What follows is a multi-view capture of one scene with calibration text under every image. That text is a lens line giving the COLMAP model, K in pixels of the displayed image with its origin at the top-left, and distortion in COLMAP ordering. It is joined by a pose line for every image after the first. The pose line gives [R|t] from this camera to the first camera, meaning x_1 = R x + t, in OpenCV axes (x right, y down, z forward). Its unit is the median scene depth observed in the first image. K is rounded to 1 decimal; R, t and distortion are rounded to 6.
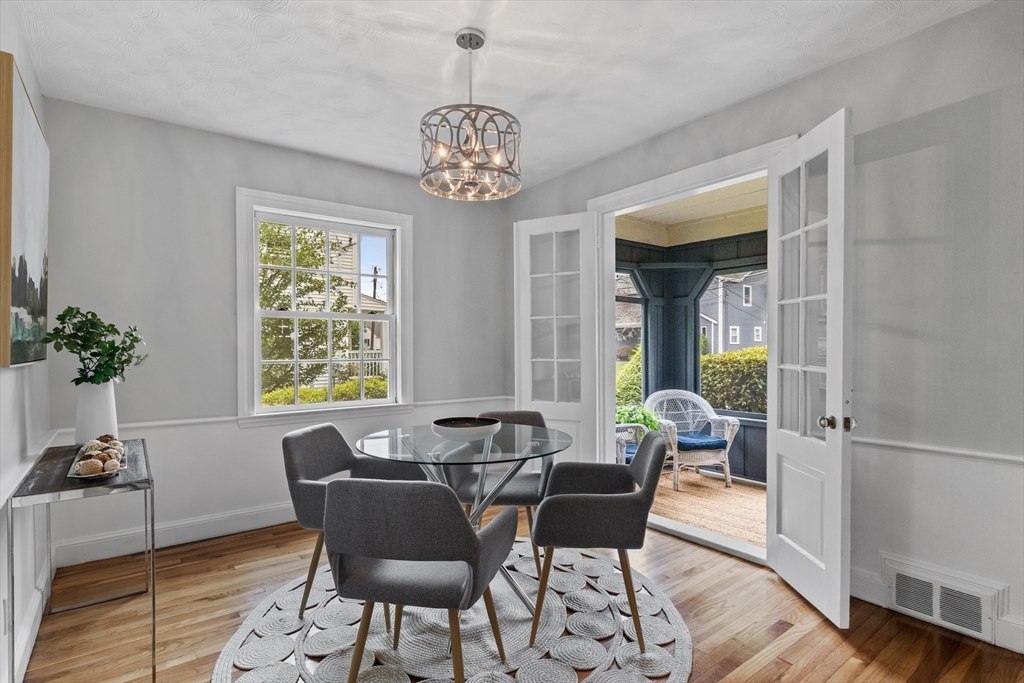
lens RADIAL K [[495.2, 0, 512.9], [0, 495.2, 353.7], [0, 0, 1]] dist [-0.001816, -0.000307]
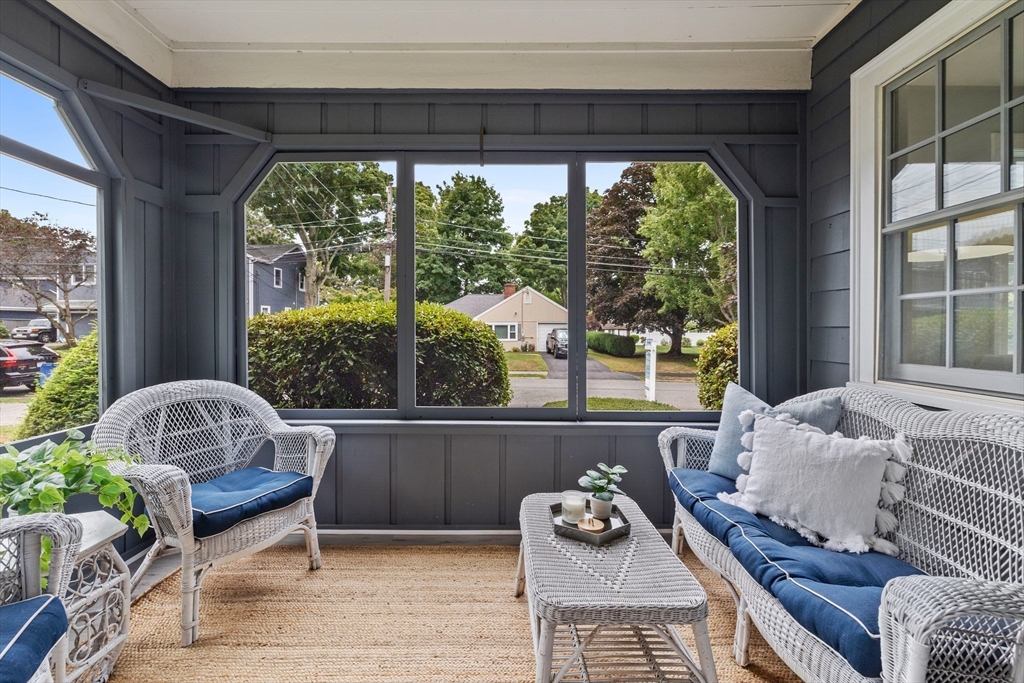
lens RADIAL K [[444.6, 0, 512.7], [0, 444.6, 331.6], [0, 0, 1]] dist [0.001836, 0.000093]
pose [[0.598013, -0.004819, 0.801472, 0.171066], [0.007250, 0.999974, 0.000603, 0.028136], [-0.801453, 0.005450, 0.598033, 0.497785]]
